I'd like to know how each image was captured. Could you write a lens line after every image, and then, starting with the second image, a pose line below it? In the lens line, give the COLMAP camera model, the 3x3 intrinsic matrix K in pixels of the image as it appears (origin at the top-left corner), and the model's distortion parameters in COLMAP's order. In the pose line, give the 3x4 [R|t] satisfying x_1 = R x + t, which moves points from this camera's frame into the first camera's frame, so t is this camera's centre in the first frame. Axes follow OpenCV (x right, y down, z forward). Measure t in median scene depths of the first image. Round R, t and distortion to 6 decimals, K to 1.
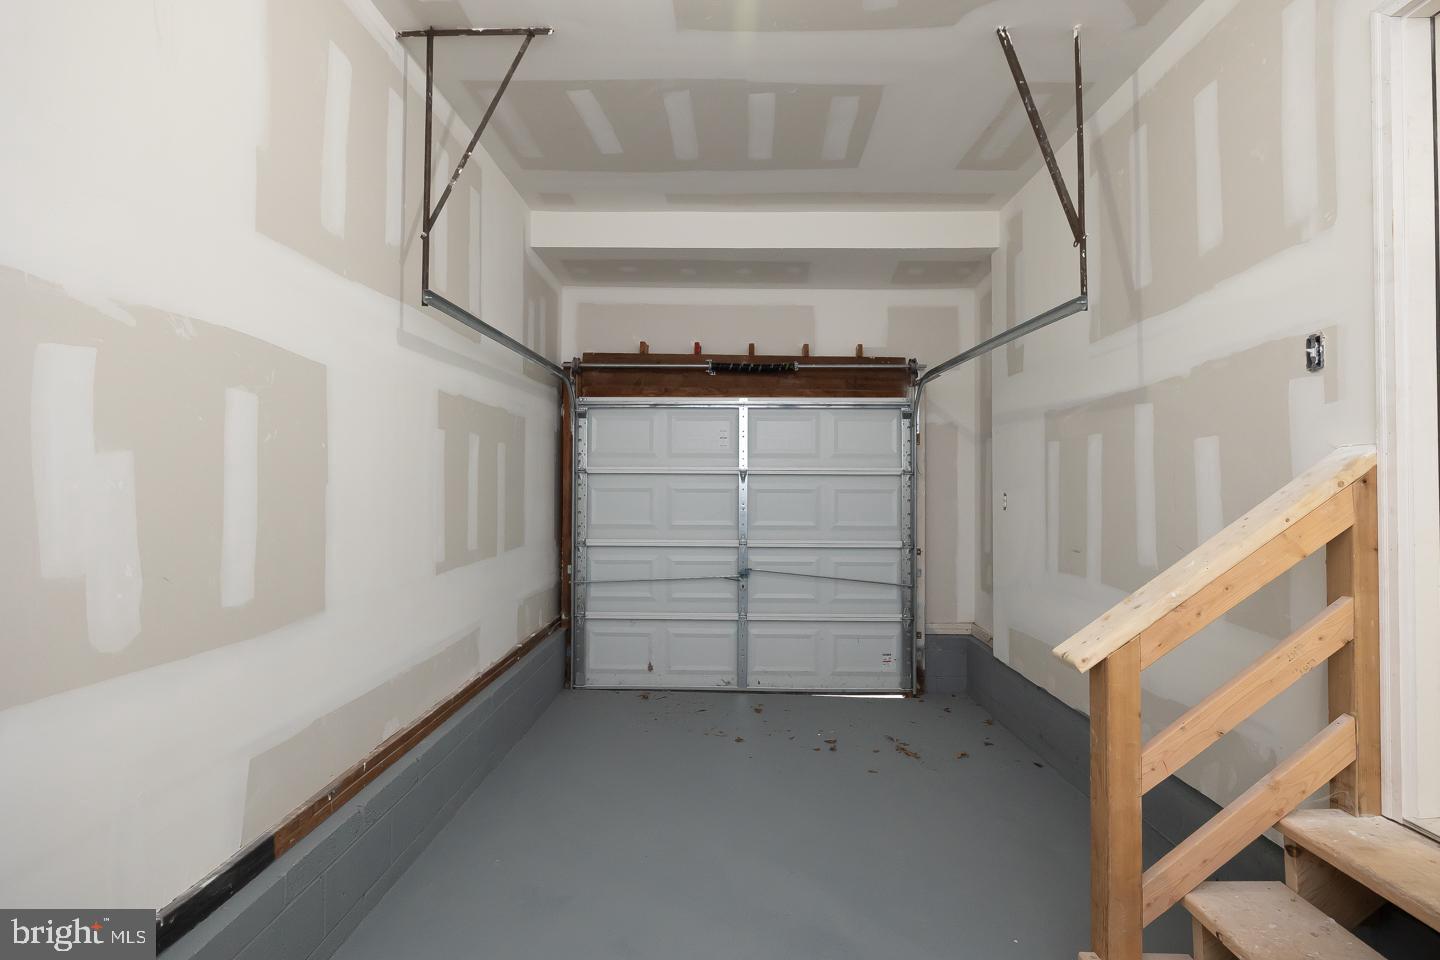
lens RADIAL K [[699.4, 0, 720.0], [0, 699.4, 480.0], [0, 0, 1]] dist [-0.000051, -0.000010]
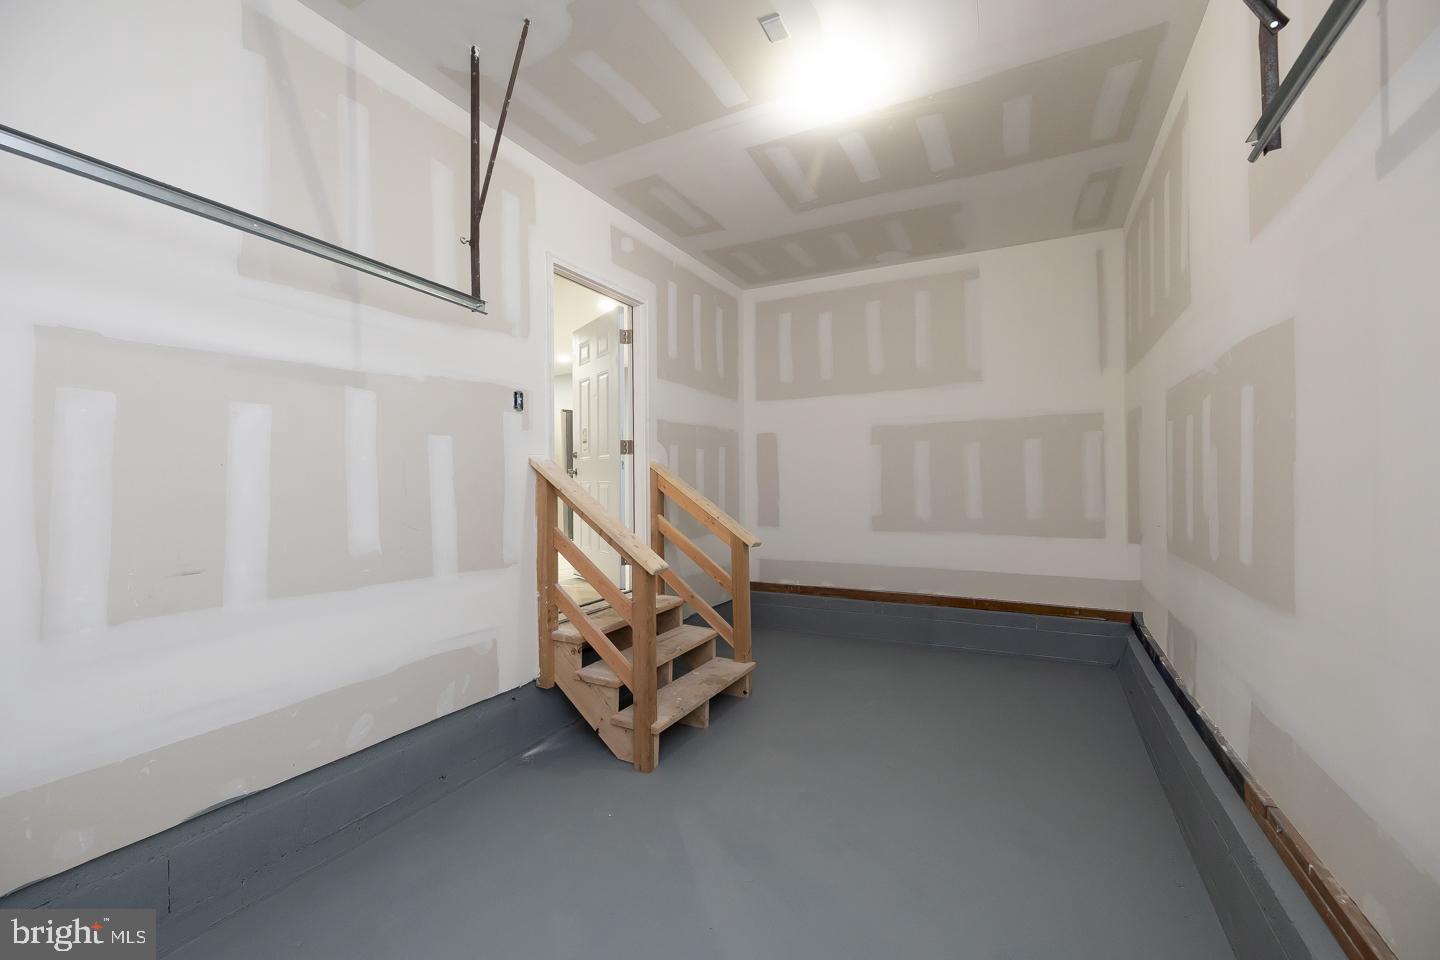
lens RADIAL K [[601.7, 0, 718.3], [0, 601.7, 475.6], [0, 0, 1]] dist [0.000579, 0.000280]
pose [[-0.900630, 0.007772, 0.434517, -0.285394], [0.002310, 0.999912, -0.013097, 0.032837], [-0.434580, -0.010791, -0.900568, 2.100983]]
